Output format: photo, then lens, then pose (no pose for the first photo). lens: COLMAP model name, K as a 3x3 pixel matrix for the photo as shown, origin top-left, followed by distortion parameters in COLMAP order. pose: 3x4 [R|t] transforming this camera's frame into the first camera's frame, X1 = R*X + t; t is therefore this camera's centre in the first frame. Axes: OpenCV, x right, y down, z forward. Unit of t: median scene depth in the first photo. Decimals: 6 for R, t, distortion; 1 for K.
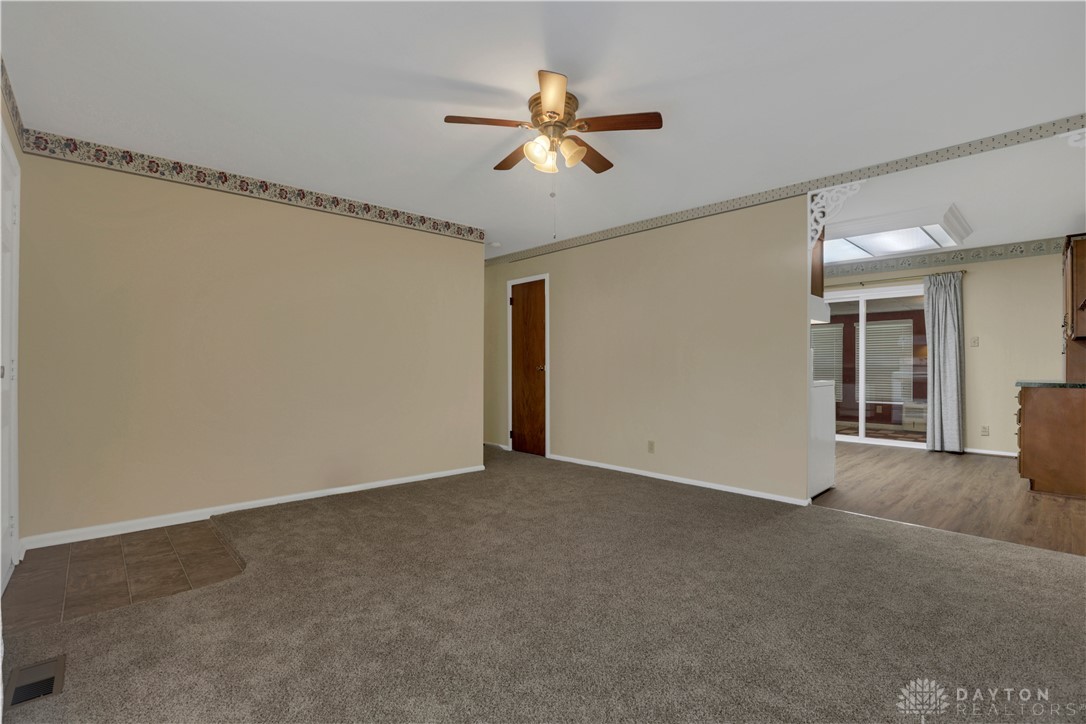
lens RADIAL K [[501.4, 0, 544.2], [0, 501.4, 366.4], [0, 0, 1]] dist [-0.016579, 0.000912]
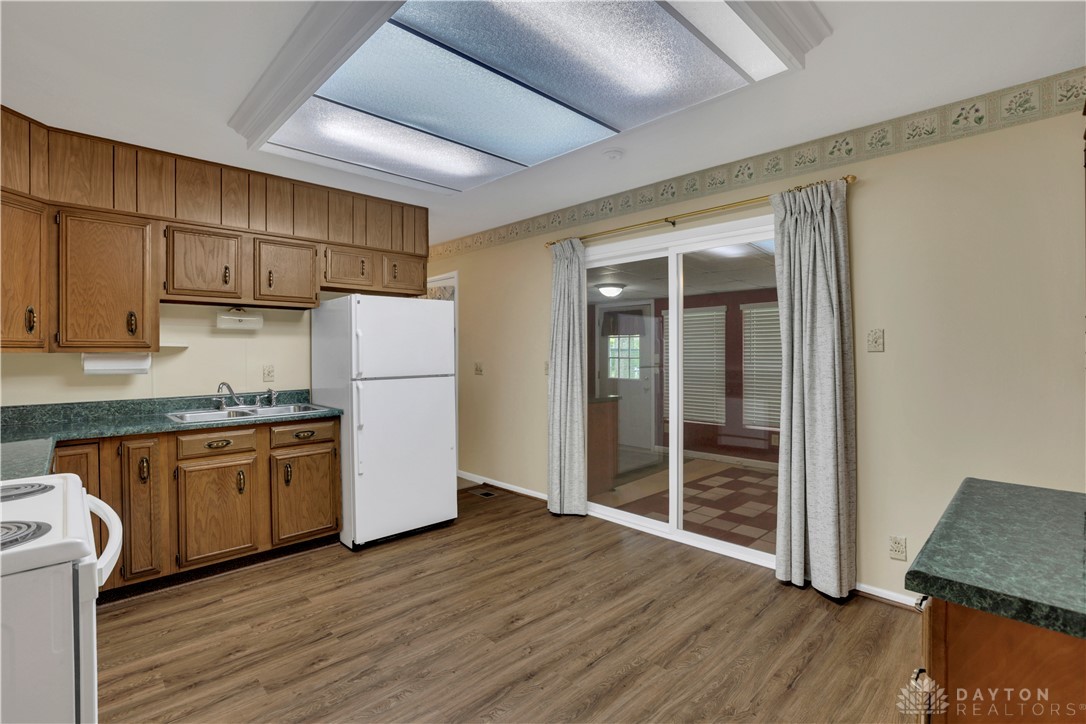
lens RADIAL K [[501.4, 0, 546.0], [0, 501.4, 356.2], [0, 0, 1]] dist [-0.016579, 0.000912]
pose [[0.999809, -0.006737, 0.018333, 0.564237], [0.006627, 0.999960, 0.006027, -0.040160], [-0.018373, -0.005905, 0.999814, 0.561743]]
